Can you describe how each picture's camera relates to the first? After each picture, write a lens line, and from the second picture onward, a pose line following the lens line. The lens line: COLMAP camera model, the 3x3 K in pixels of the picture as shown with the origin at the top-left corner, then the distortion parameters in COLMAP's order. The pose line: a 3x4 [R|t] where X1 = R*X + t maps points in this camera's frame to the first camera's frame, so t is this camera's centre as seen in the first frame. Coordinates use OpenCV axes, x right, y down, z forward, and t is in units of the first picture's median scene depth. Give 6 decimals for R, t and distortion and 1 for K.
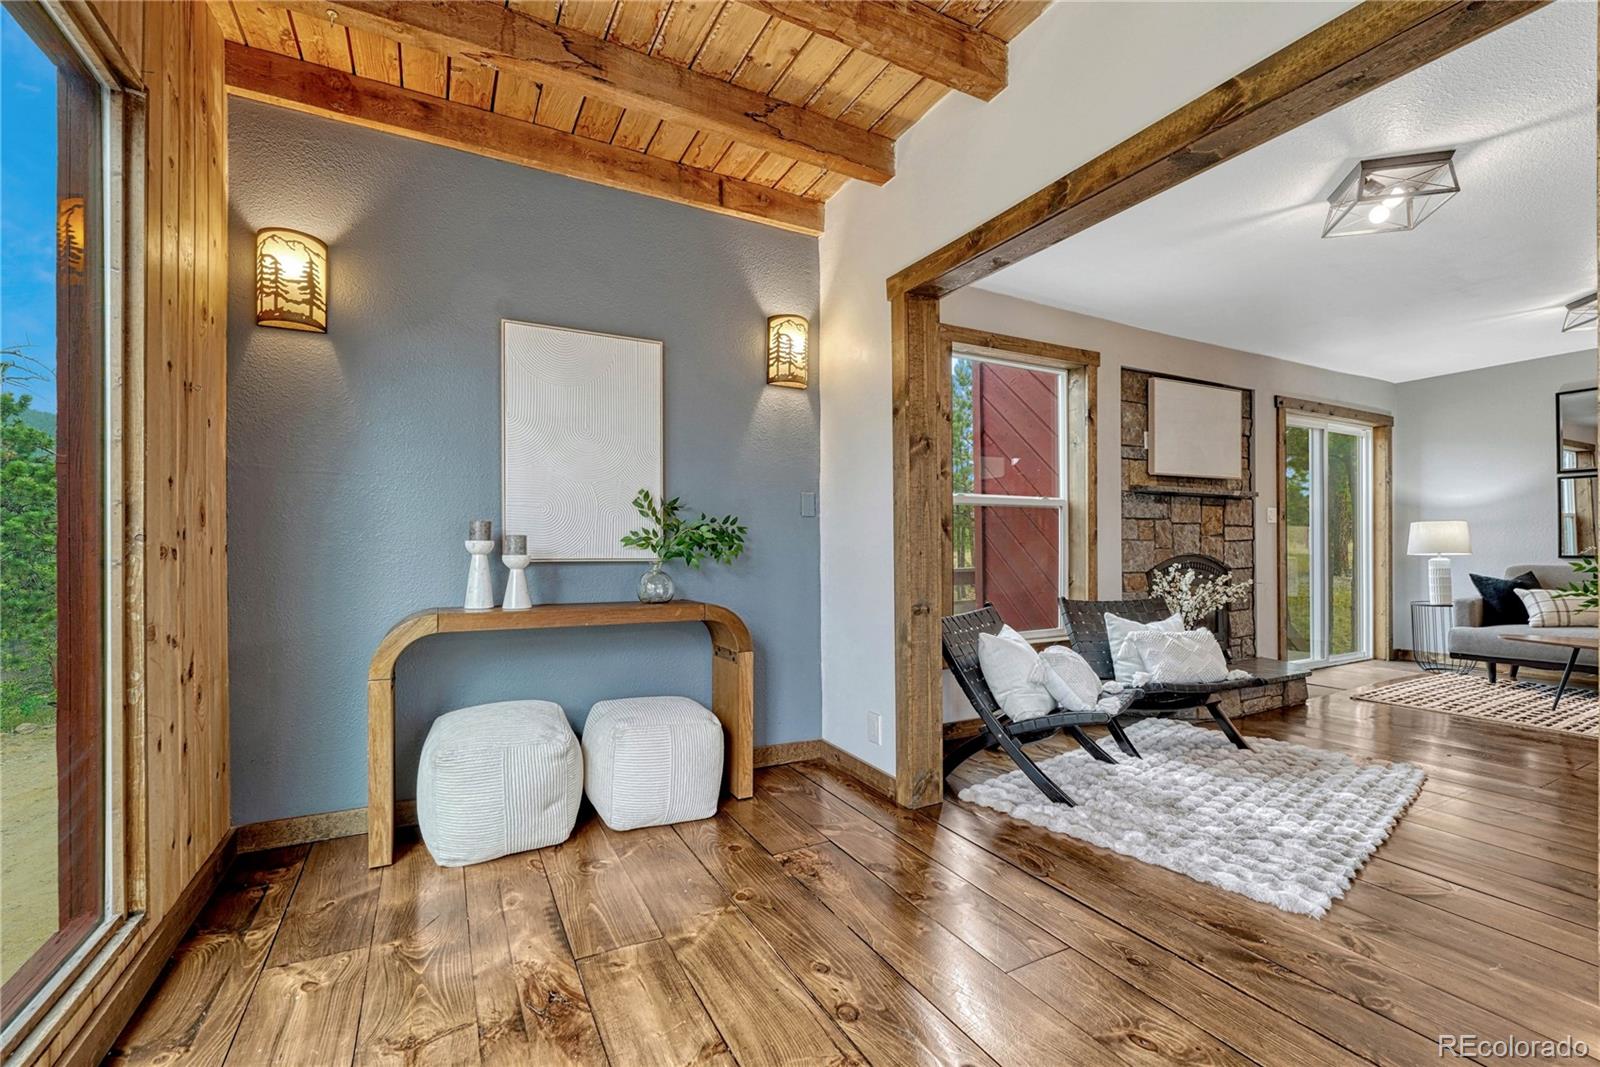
lens RADIAL K [[683.0, 0, 801.1], [0, 683.0, 547.8], [0, 0, 1]] dist [-0.008889, 0.000570]
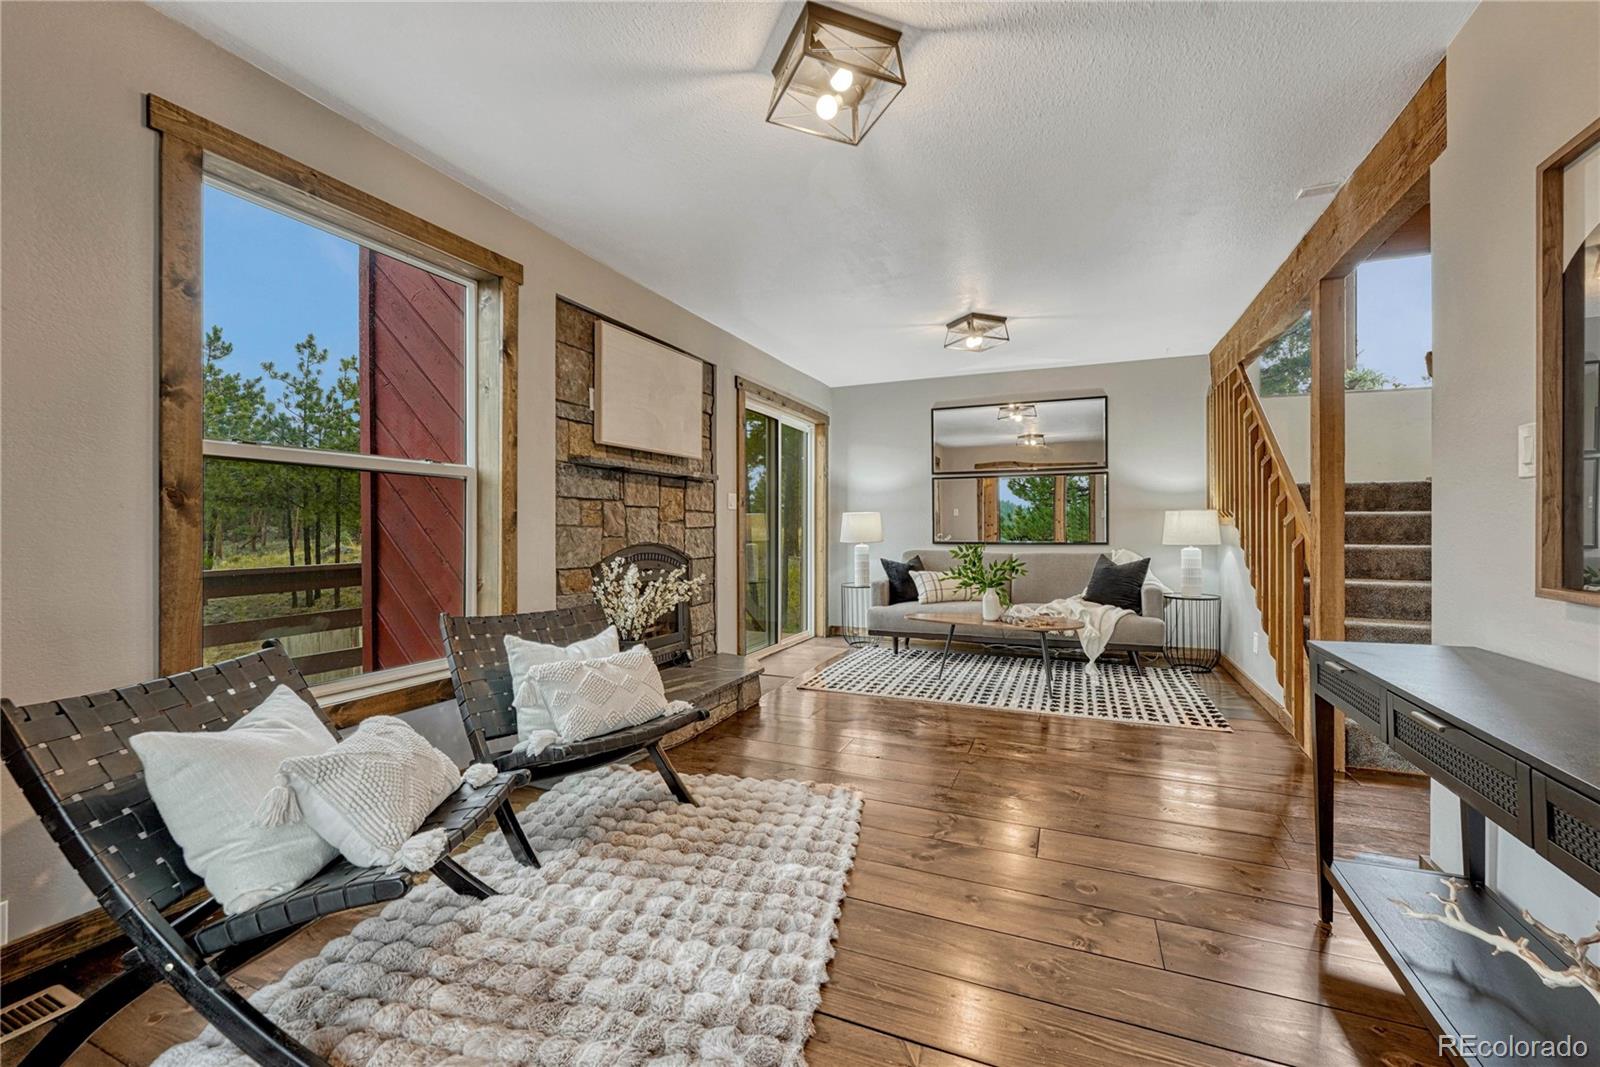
lens RADIAL K [[683.0, 0, 796.6], [0, 683.0, 528.6], [0, 0, 1]] dist [-0.008889, 0.000570]
pose [[0.780180, 0.005812, 0.625528, 0.206886], [-0.002473, 0.999978, -0.006207, -0.004726], [-0.625550, 0.003295, 0.780177, 0.249567]]
